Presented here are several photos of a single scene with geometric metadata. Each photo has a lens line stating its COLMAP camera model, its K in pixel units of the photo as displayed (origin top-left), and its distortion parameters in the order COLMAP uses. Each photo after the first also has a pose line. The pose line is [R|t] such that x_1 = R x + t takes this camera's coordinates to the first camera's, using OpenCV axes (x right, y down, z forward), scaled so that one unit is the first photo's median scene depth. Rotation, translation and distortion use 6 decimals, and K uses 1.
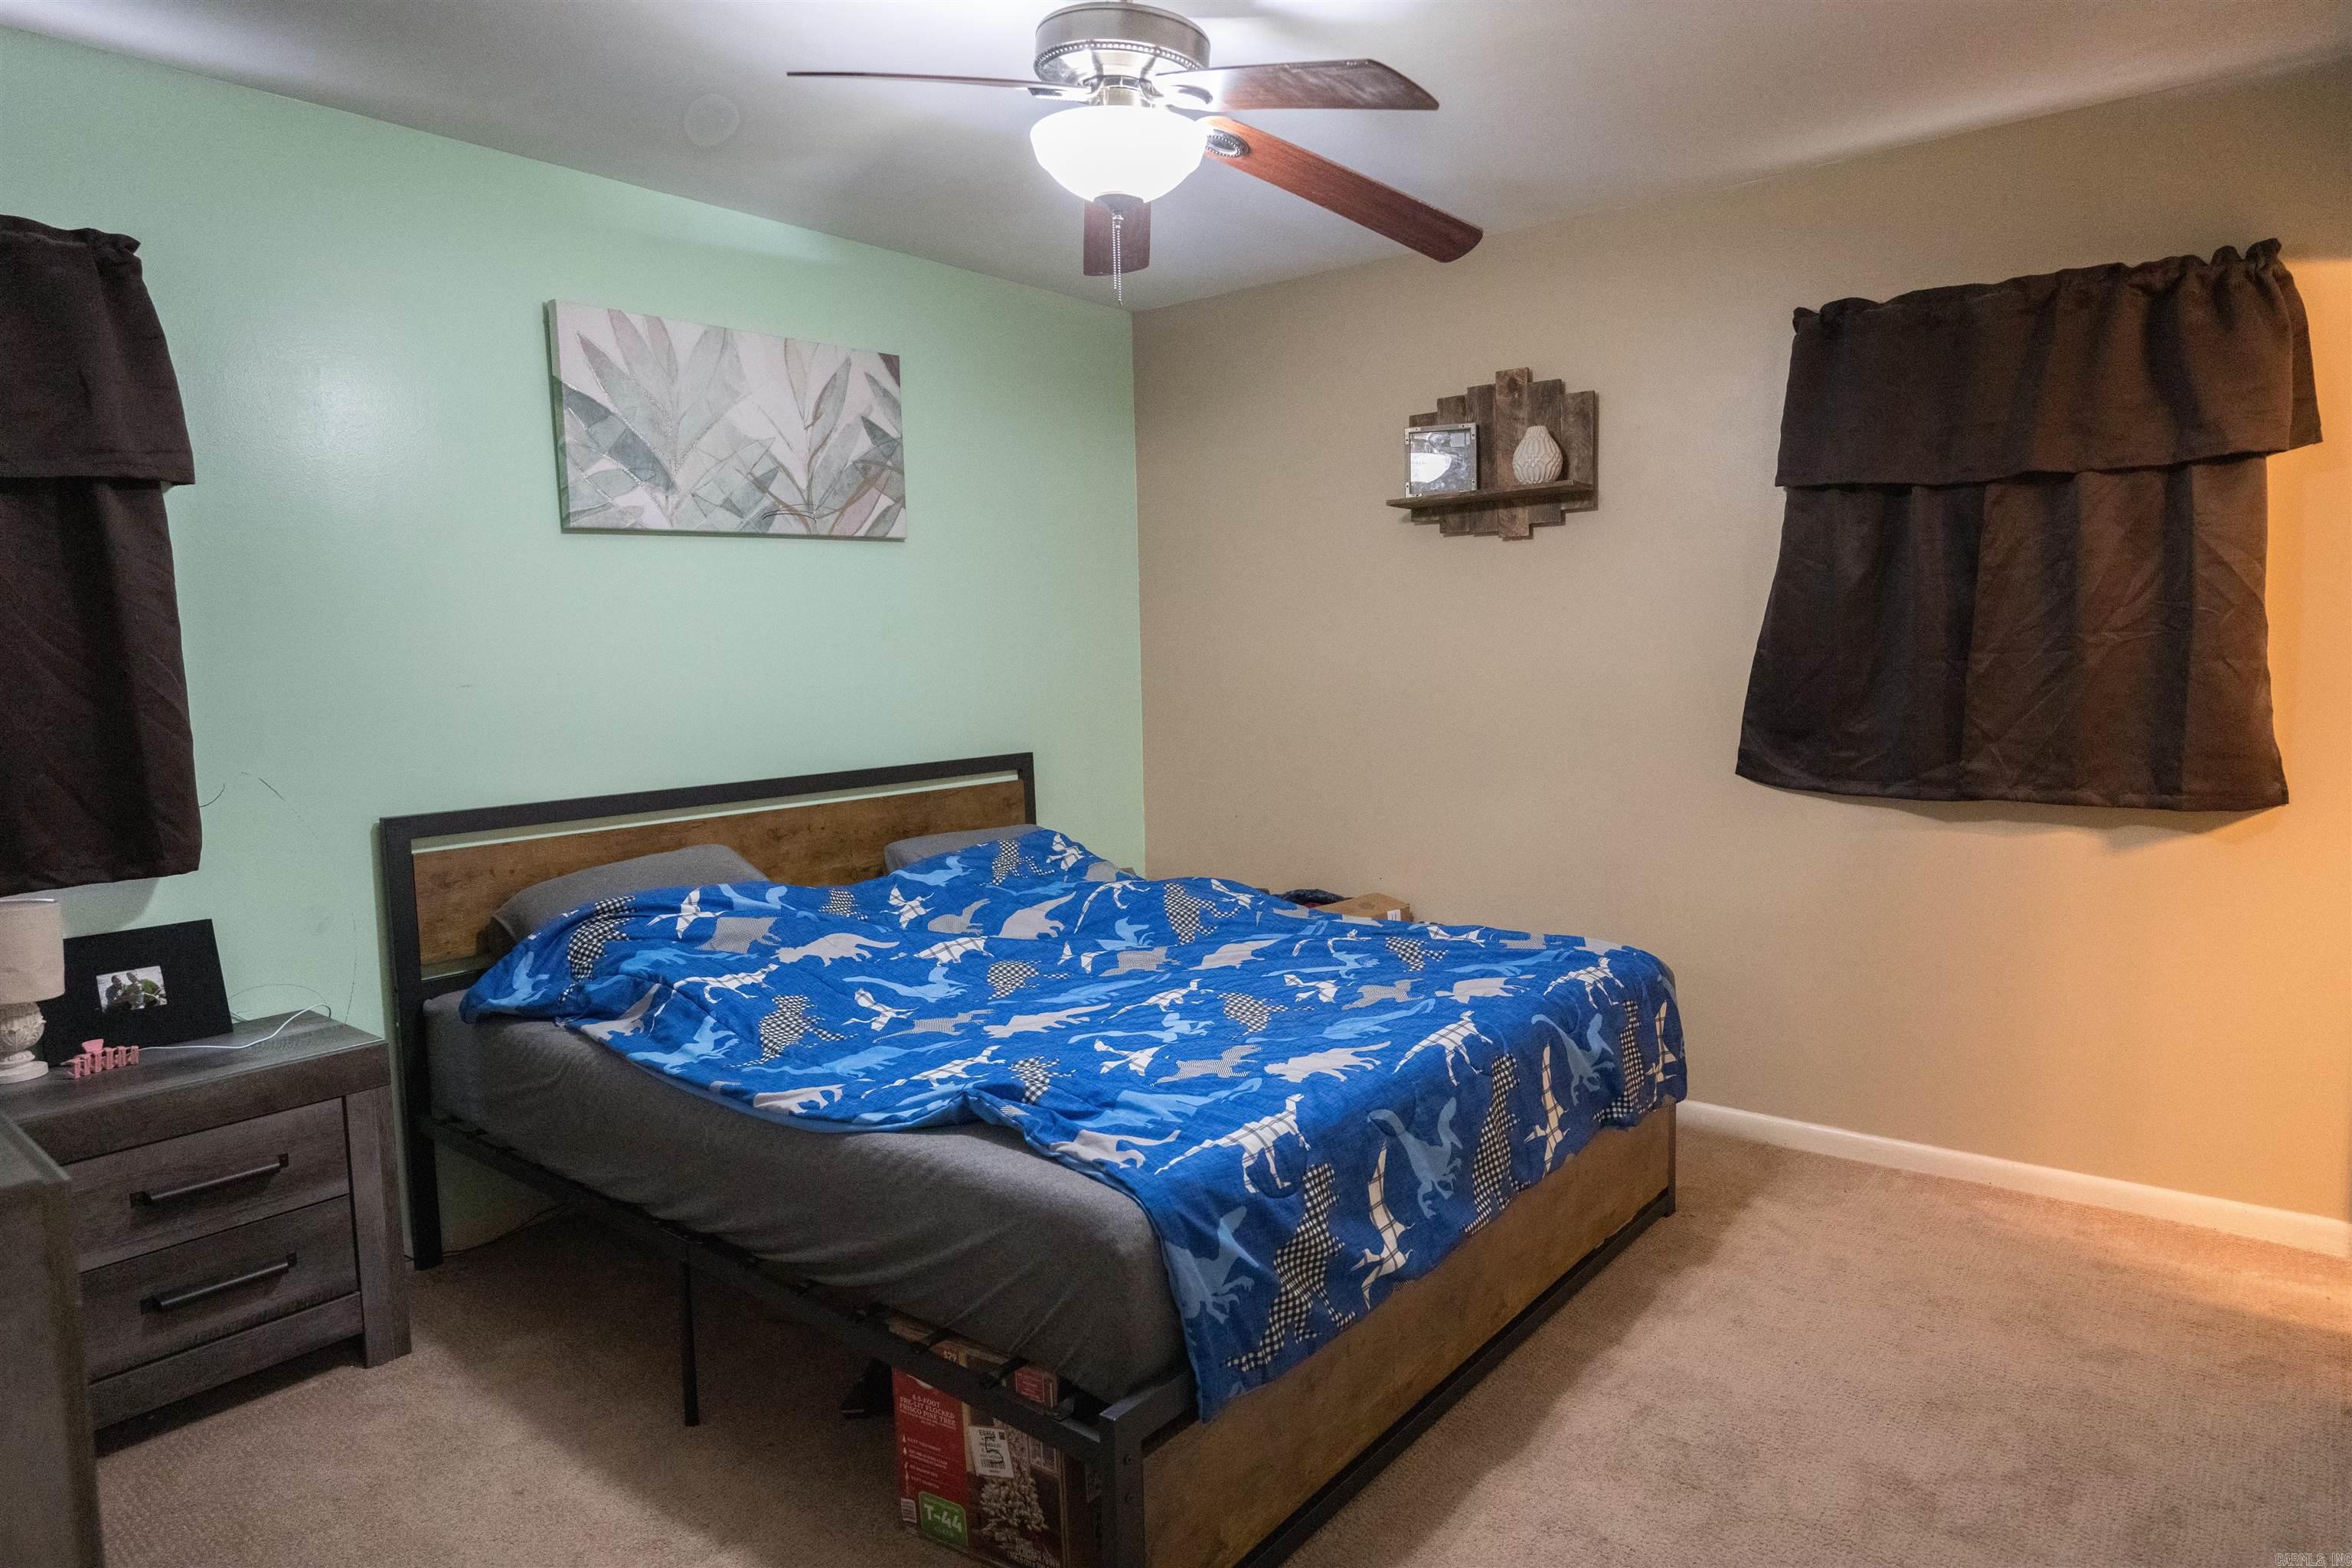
lens RADIAL K [[1437.5, 0, 1173.7], [0, 1437.5, 777.9], [0, 0, 1]] dist [-0.005516, 0.000482]
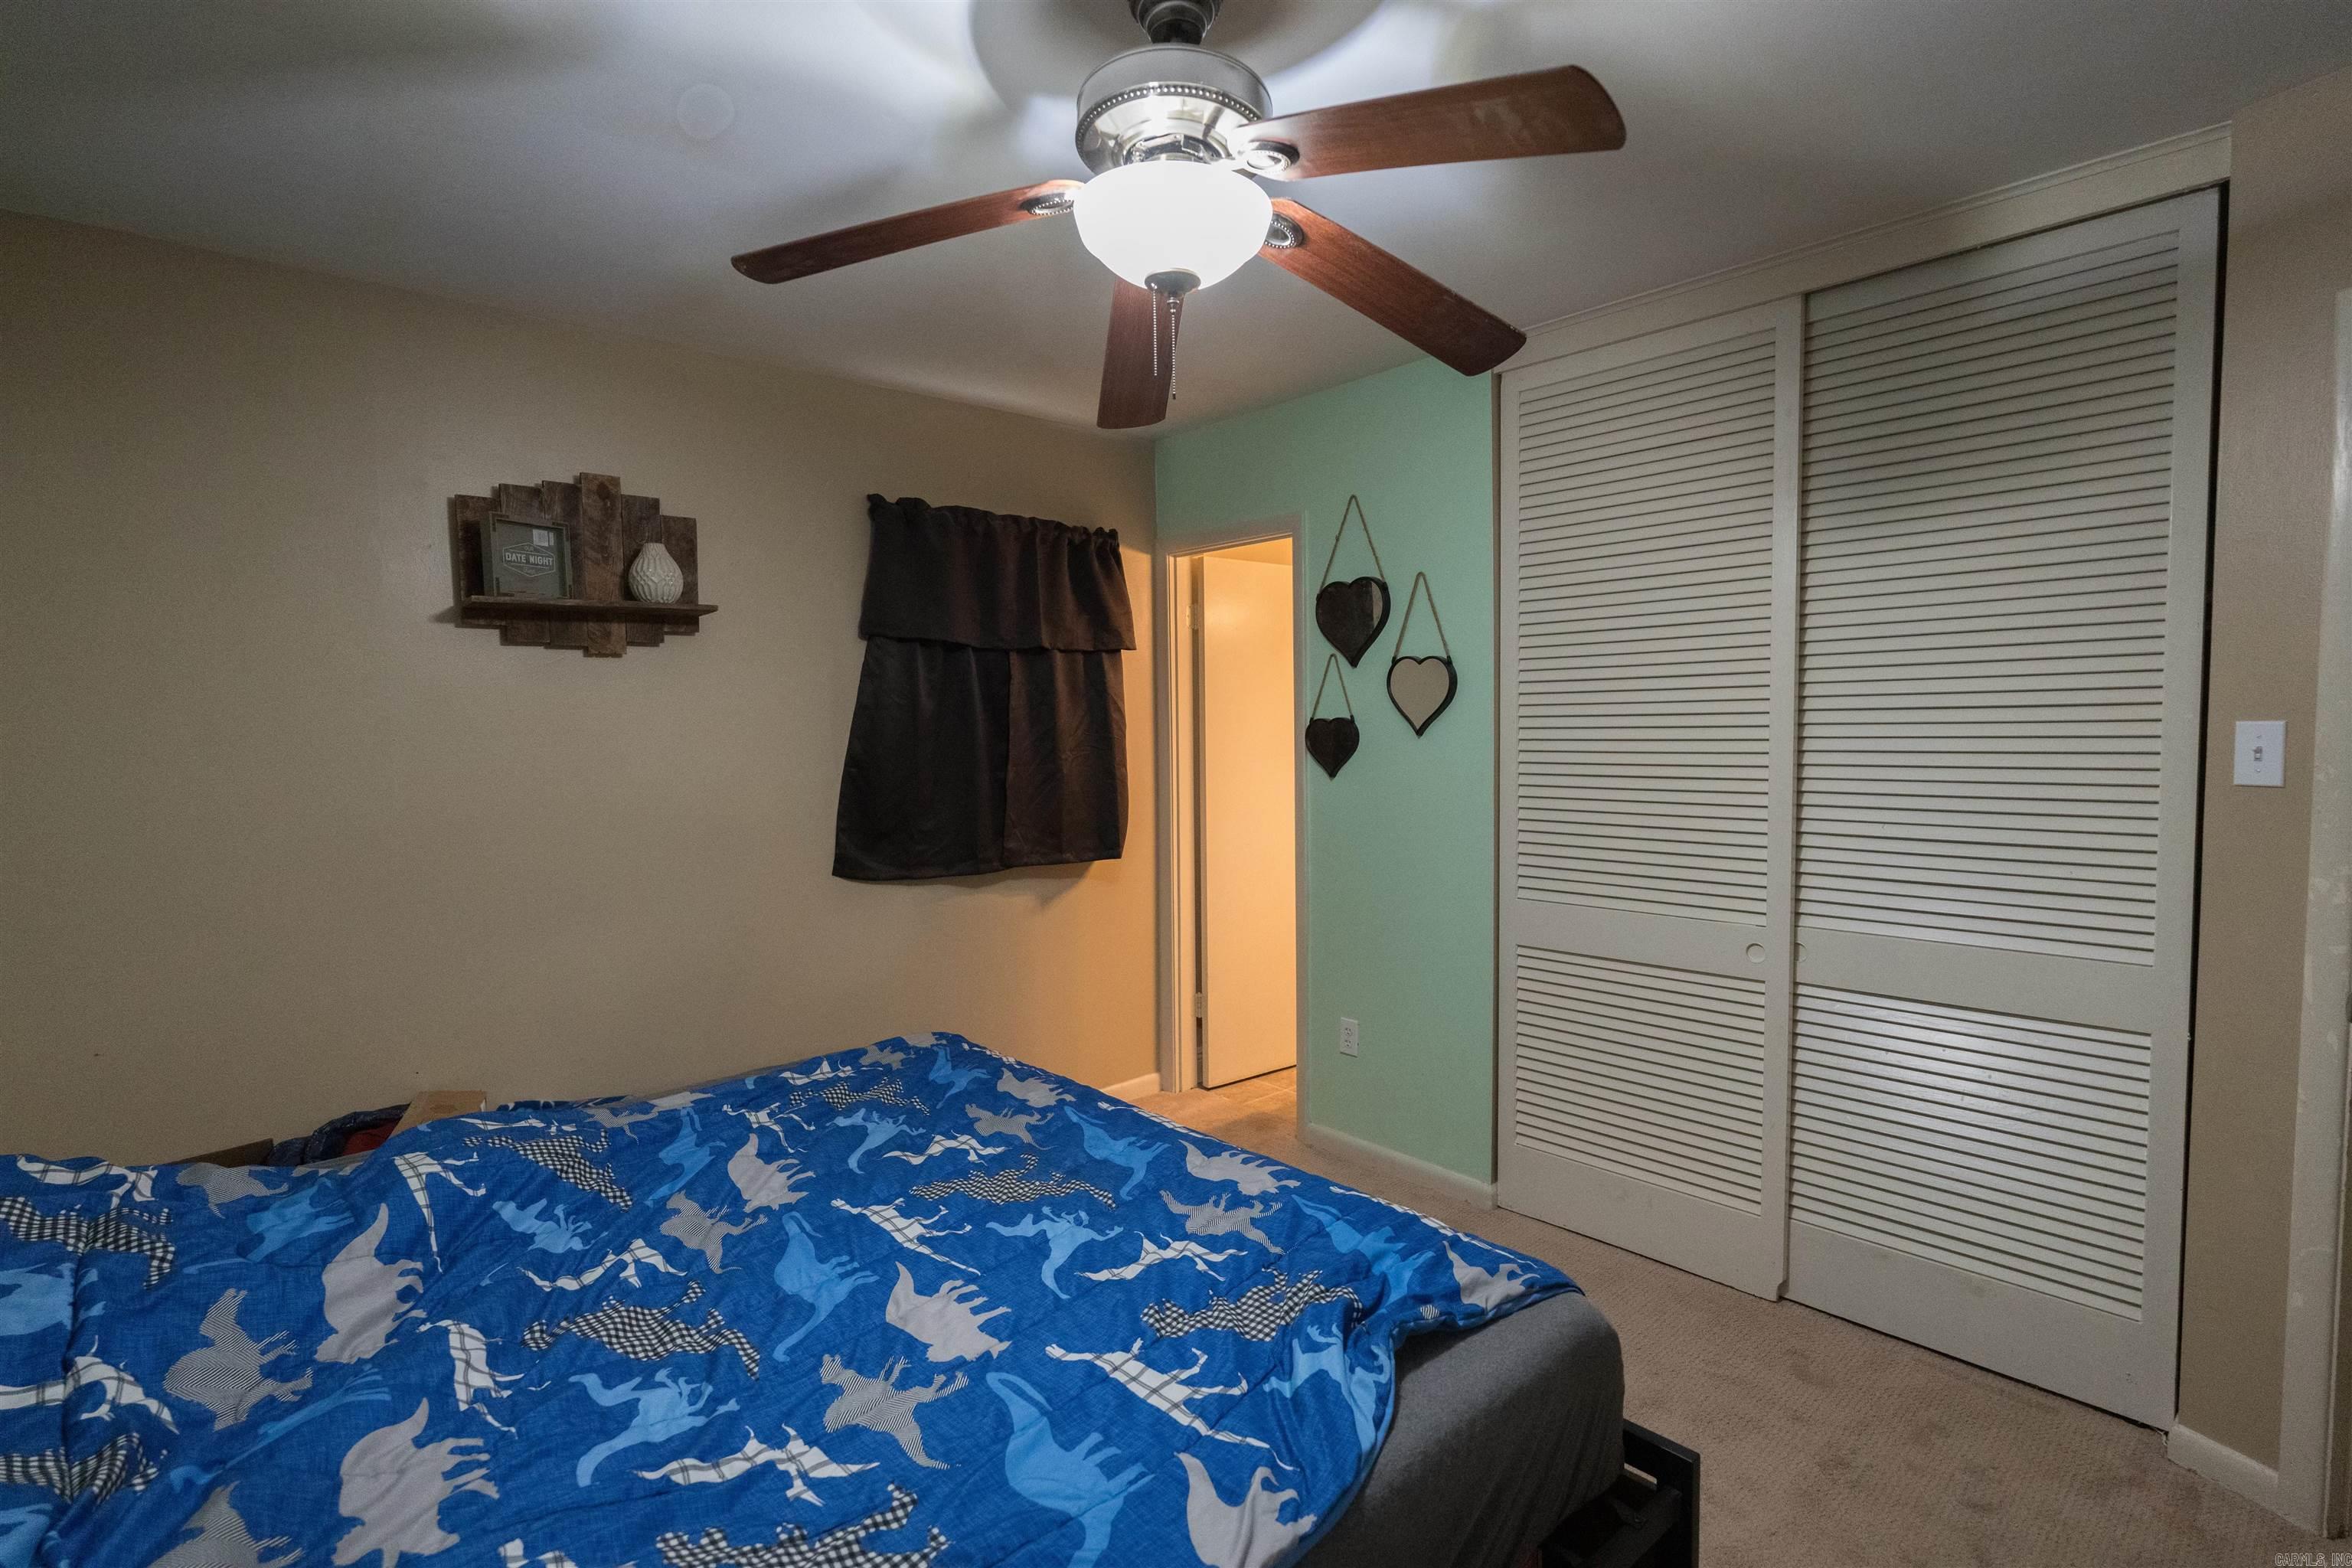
lens RADIAL K [[1114.3, 0, 1174.4], [0, 1114.3, 792.0], [0, 0, 1]] dist [-0.017278, 0.000534]
pose [[0.150915, -0.046972, 0.987430, -0.519079], [0.097926, 0.994668, 0.032349, -0.081856], [-0.983684, 0.091813, 0.154710, 0.662776]]
